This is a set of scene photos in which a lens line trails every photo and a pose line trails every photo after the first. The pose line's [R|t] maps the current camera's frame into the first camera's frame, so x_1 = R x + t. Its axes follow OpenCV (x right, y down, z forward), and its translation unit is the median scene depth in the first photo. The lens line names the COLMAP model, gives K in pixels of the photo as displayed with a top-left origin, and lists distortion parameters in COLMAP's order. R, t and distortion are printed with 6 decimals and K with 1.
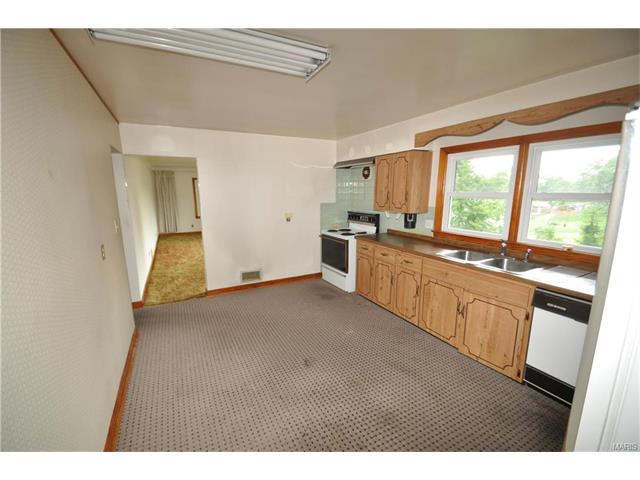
lens RADIAL K [[279.6, 0, 314.6], [0, 279.6, 244.0], [0, 0, 1]] dist [-0.003768, -0.000995]
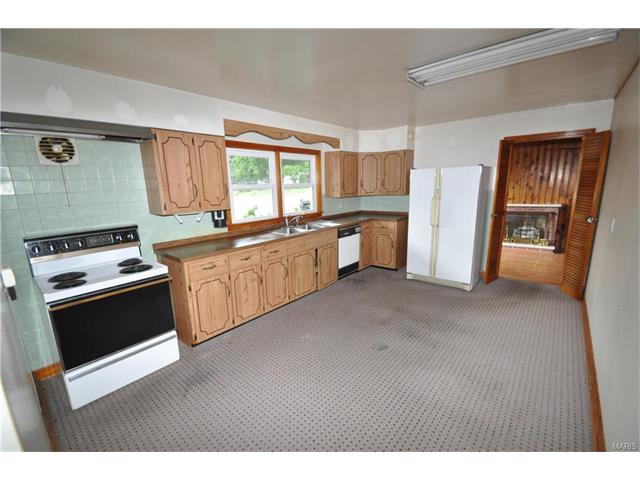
lens RADIAL K [[279.6, 0, 315.2], [0, 279.6, 240.9], [0, 0, 1]] dist [-0.003768, -0.000995]
pose [[-0.370769, -0.178124, 0.911483, -0.599362], [0.197676, 0.943810, 0.264851, -0.199605], [-0.907444, 0.278377, -0.314725, 1.085653]]
